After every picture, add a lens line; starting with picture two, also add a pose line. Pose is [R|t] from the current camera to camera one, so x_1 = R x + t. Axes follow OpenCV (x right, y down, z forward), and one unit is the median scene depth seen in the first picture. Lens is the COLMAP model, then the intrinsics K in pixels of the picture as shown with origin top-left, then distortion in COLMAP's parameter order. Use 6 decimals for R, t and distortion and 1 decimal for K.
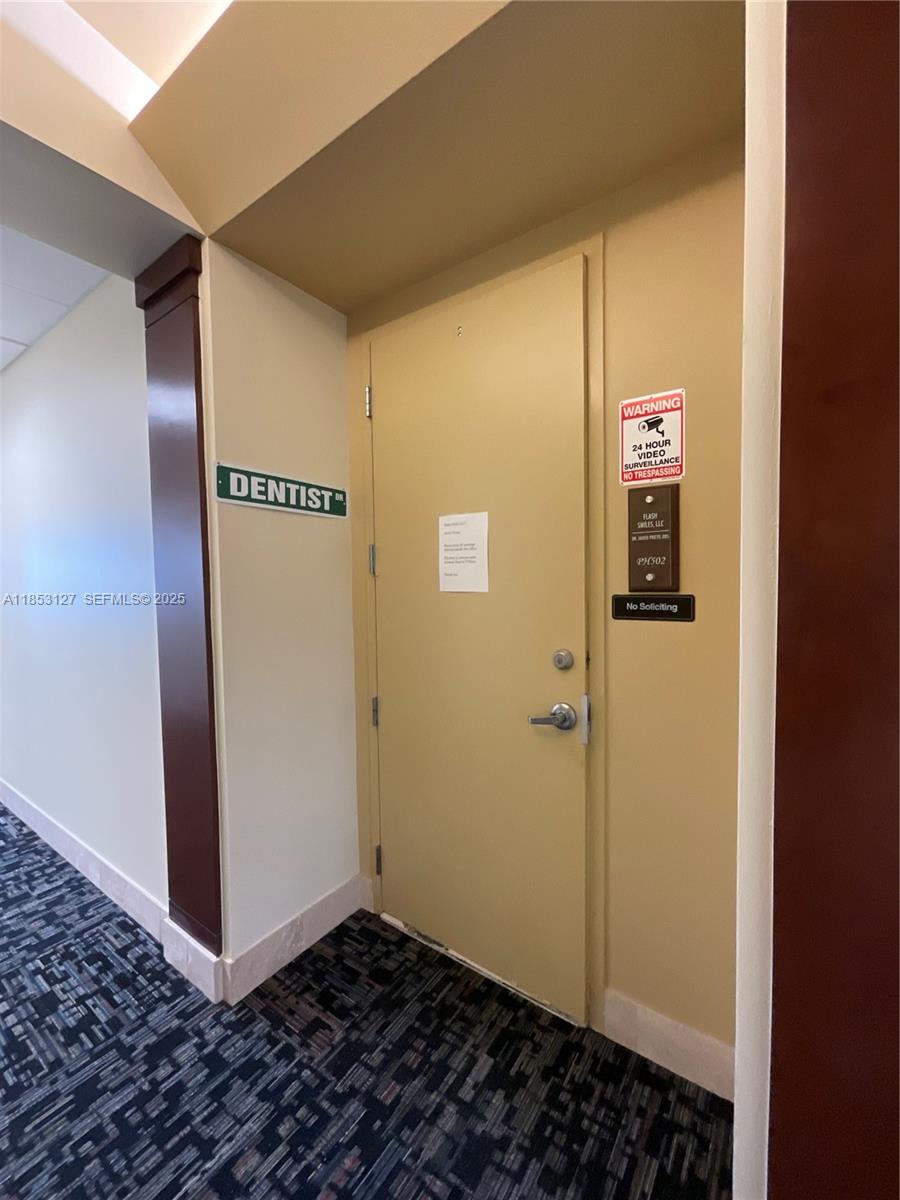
lens RADIAL K [[489.0, 0, 453.9], [0, 489.0, 601.2], [0, 0, 1]] dist [-0.002733, 0.000865]
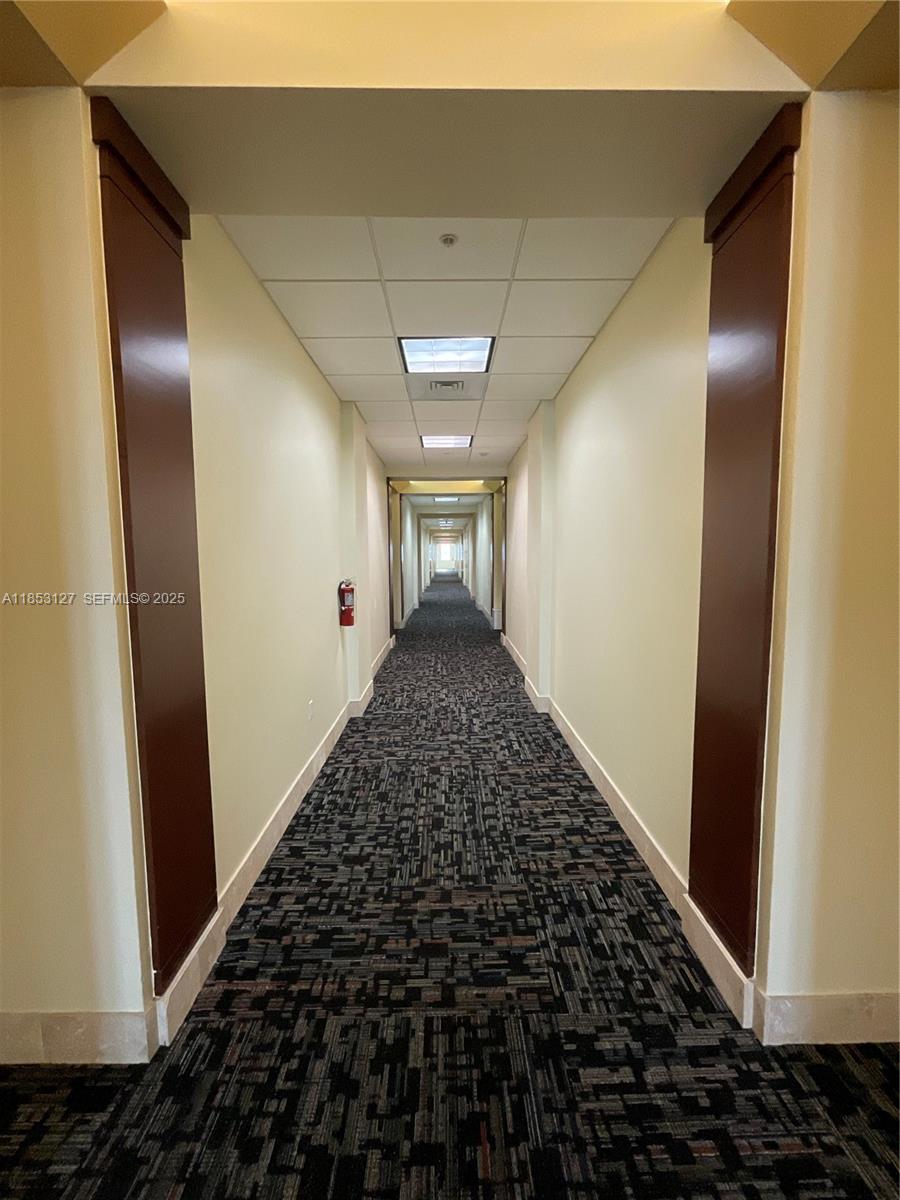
lens RADIAL K [[489.0, 0, 451.2], [0, 489.0, 601.2], [0, 0, 1]] dist [-0.002733, 0.000865]
pose [[-0.588319, -0.056546, 0.806650, -2.016460], [0.045483, 0.993659, 0.102828, 0.010081], [-0.807349, 0.097184, -0.582016, 1.649797]]
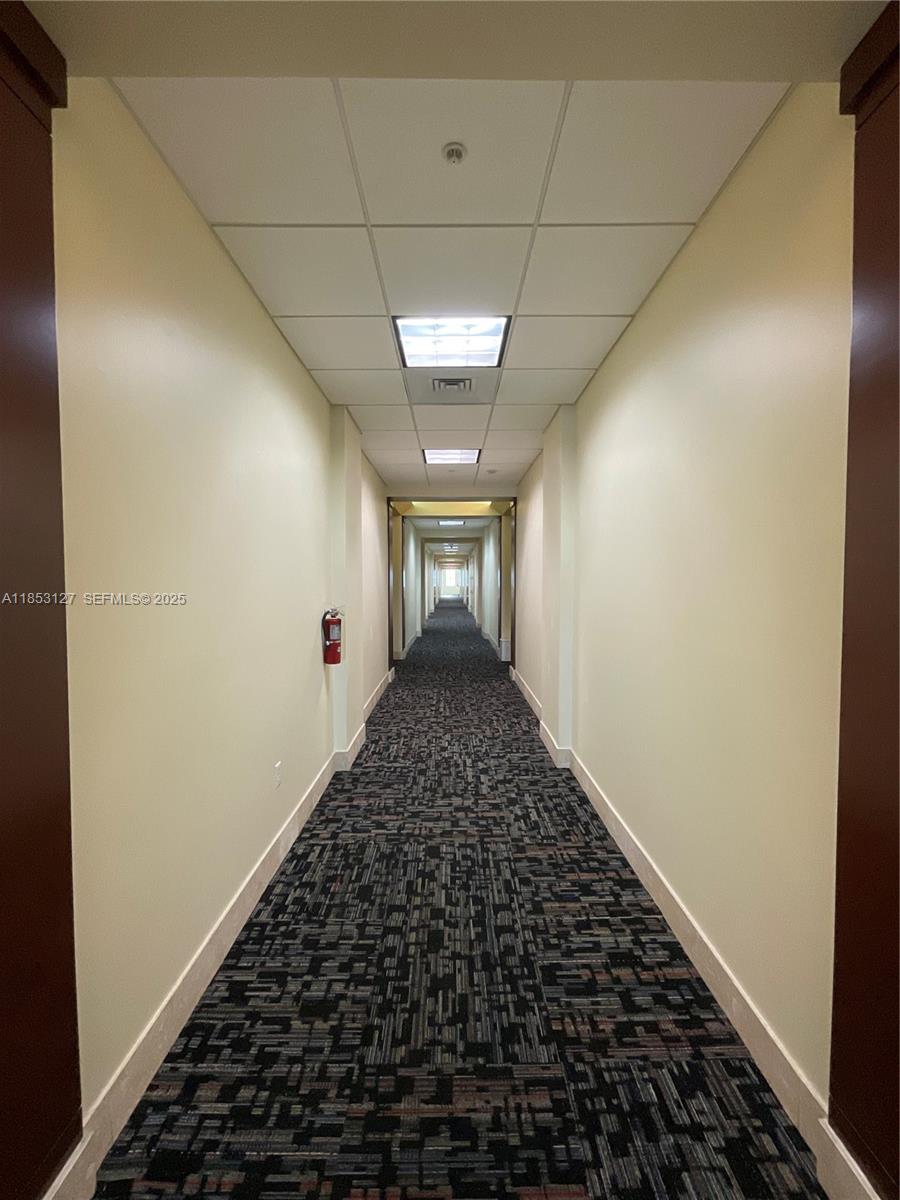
lens RADIAL K [[489.0, 0, 450.9], [0, 489.0, 599.1], [0, 0, 1]] dist [-0.002733, 0.000865]
pose [[-0.579554, -0.014852, 0.814799, -1.690063], [0.039561, 0.998142, 0.046333, 0.011201], [-0.813973, 0.059086, -0.577890, 1.410097]]
